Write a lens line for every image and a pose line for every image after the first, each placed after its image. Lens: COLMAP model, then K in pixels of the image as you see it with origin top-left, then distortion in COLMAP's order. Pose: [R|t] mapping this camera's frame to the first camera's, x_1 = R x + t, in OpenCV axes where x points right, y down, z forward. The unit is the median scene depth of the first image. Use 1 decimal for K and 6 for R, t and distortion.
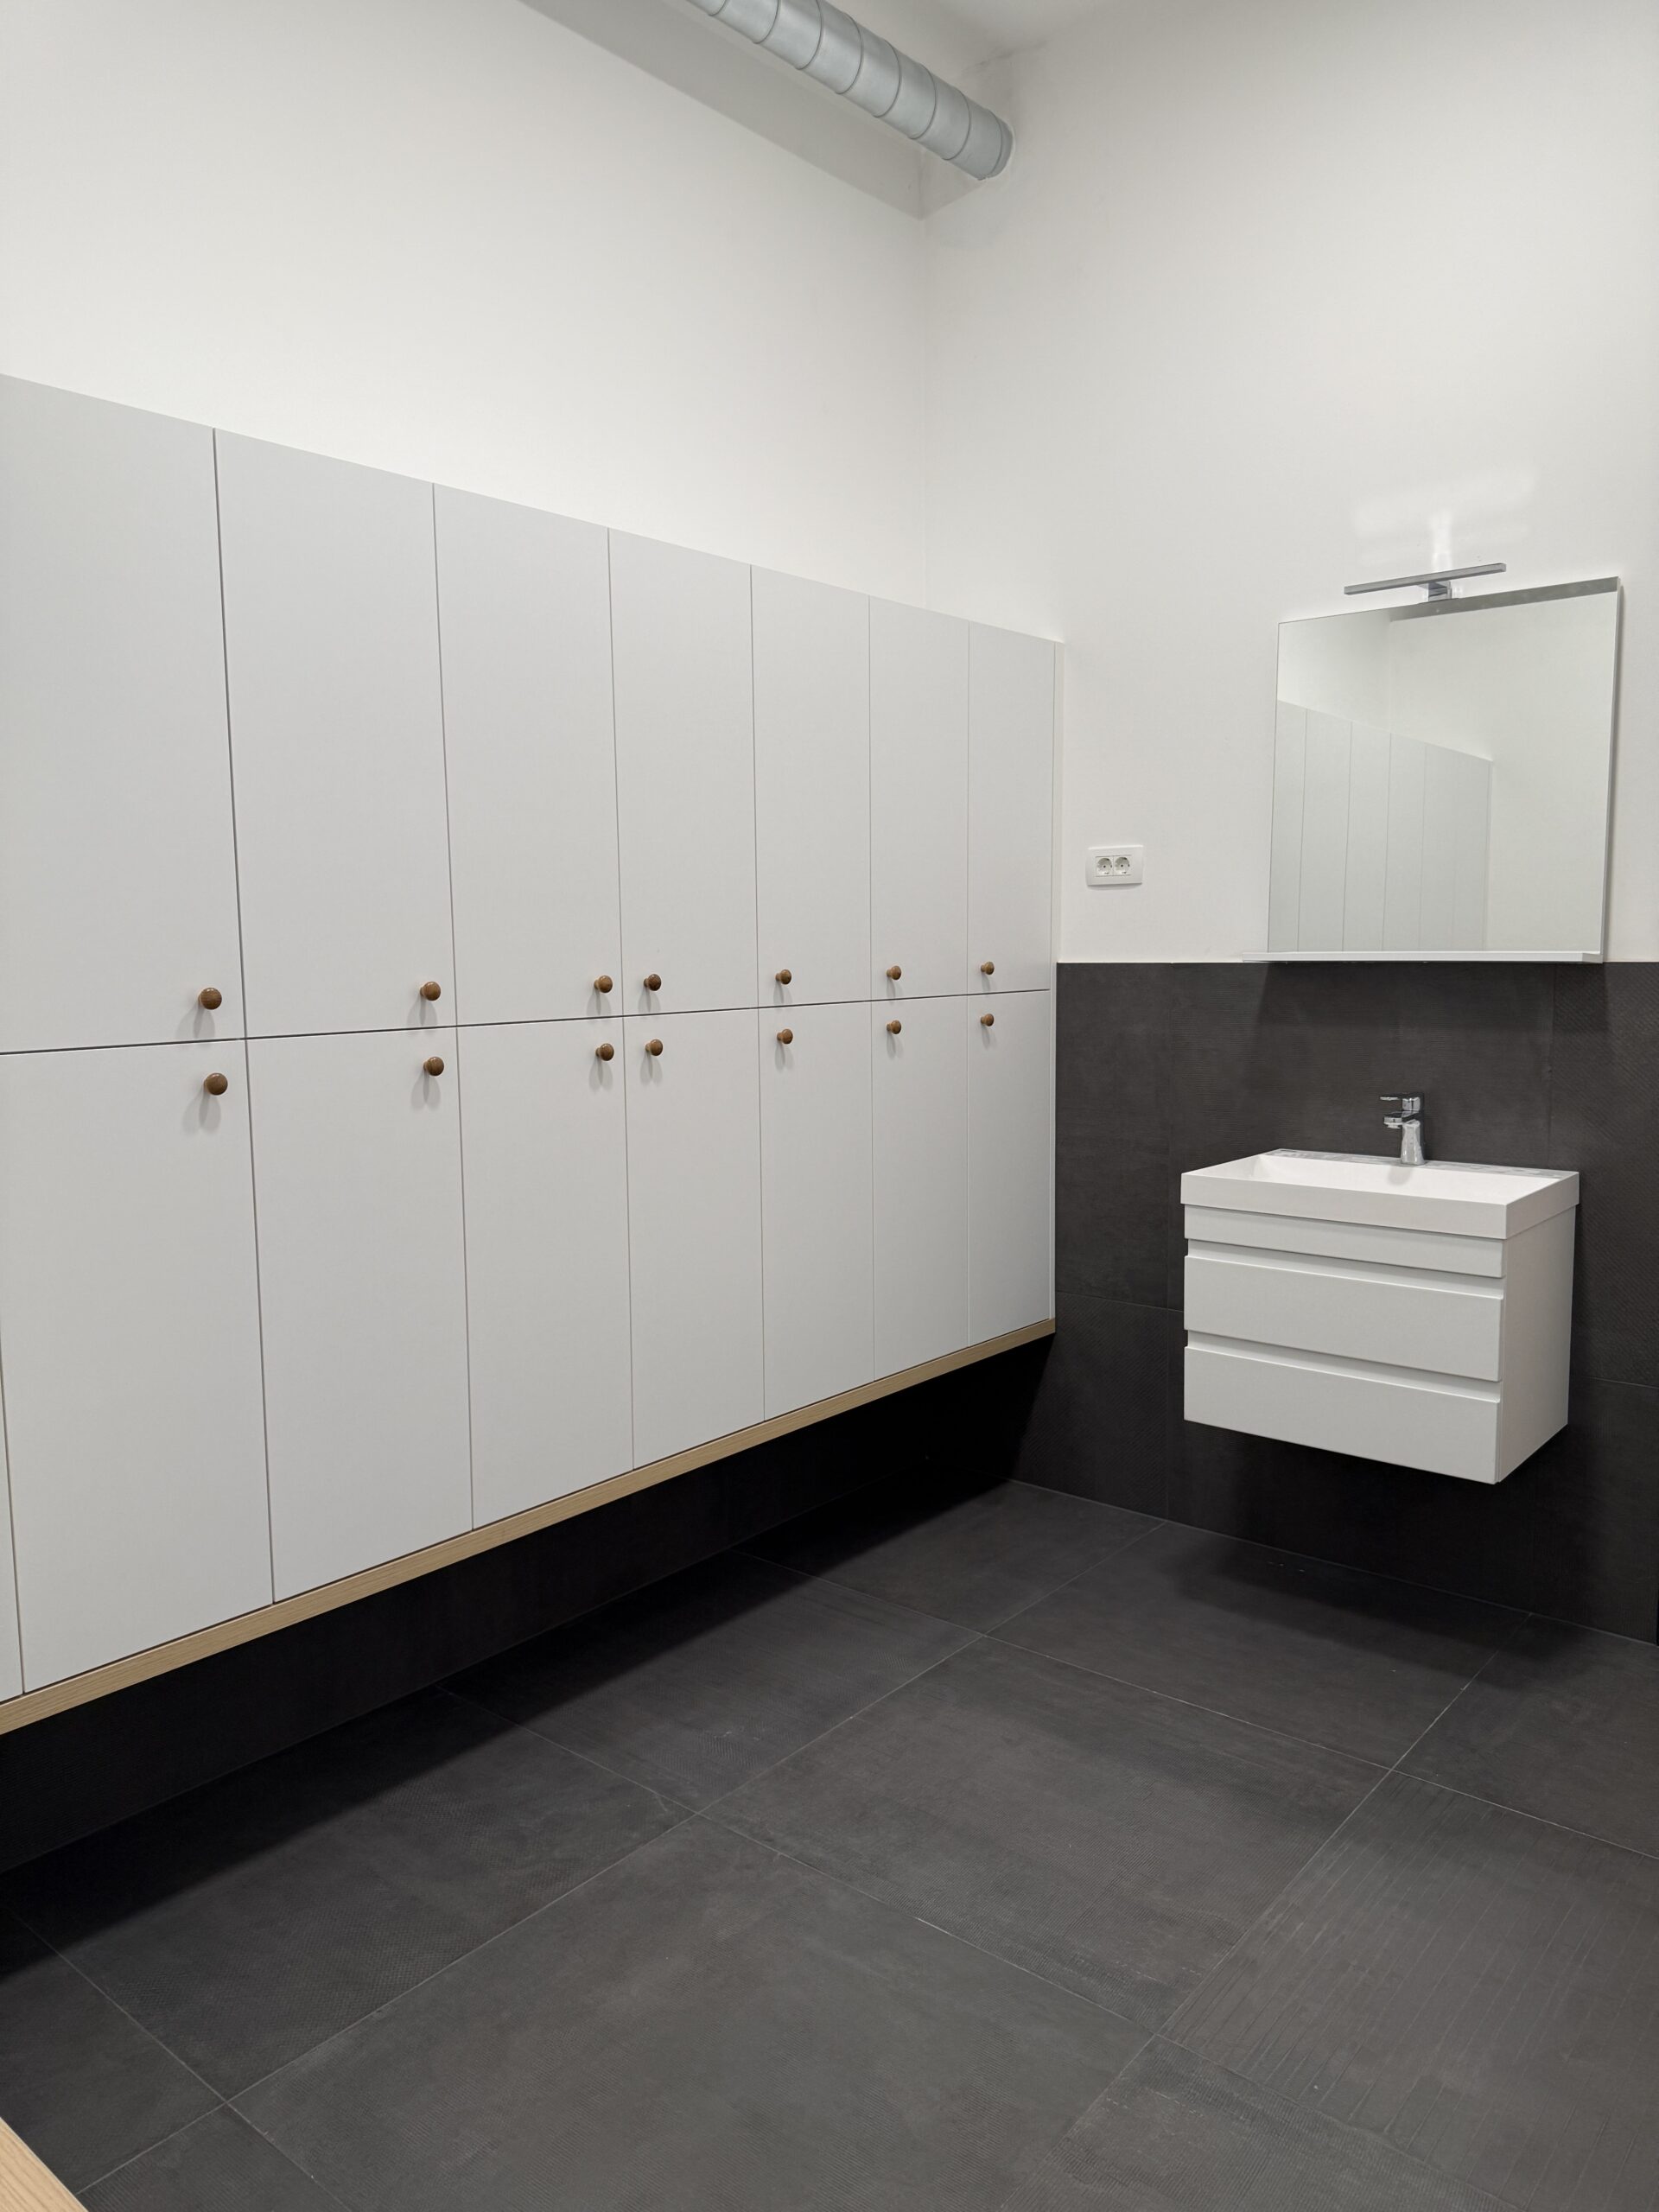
lens RADIAL K [[1571.2, 0, 818.8], [0, 1571.2, 1104.5], [0, 0, 1]] dist [0.036583, -0.038744]
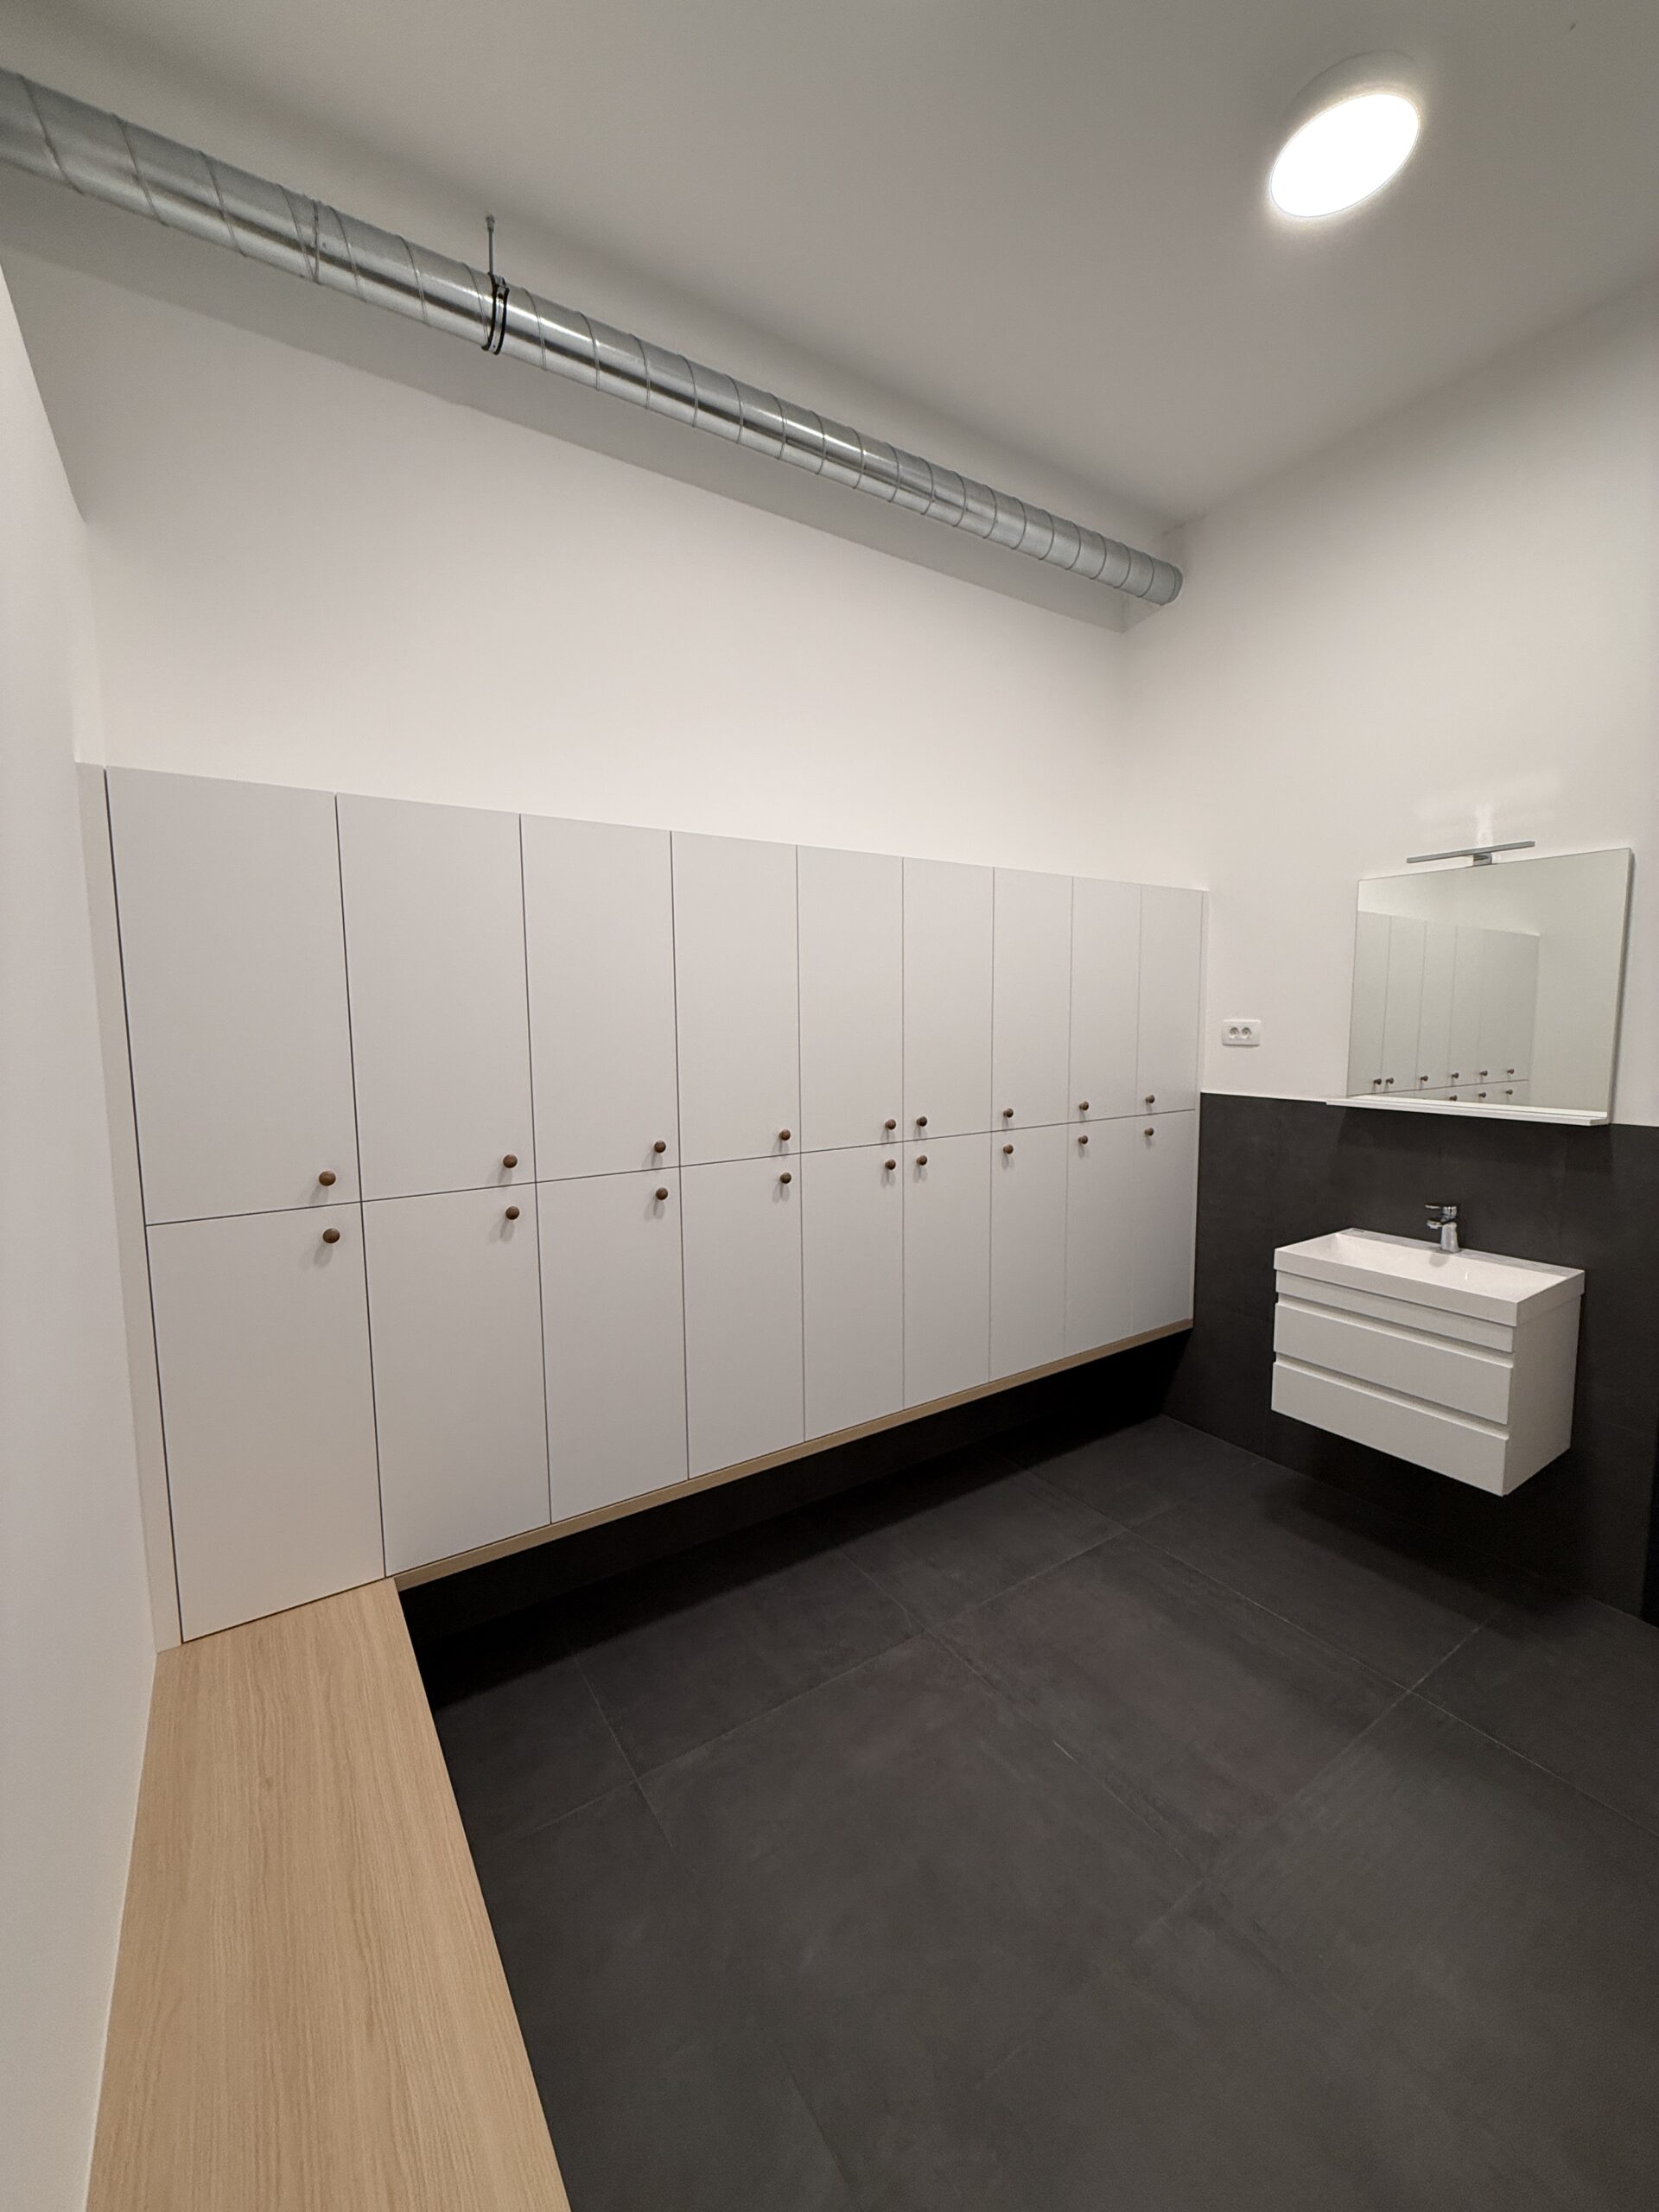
lens RADIAL K [[883.7, 0, 832.9], [0, 883.7, 1099.6], [0, 0, 1]] dist [0.000905, 0.000828]
pose [[0.960038, 0.031392, -0.278104, 0.060629], [-0.032719, 0.999465, -0.000130, -0.094389], [0.277951, 0.009224, 0.960551, 0.068962]]
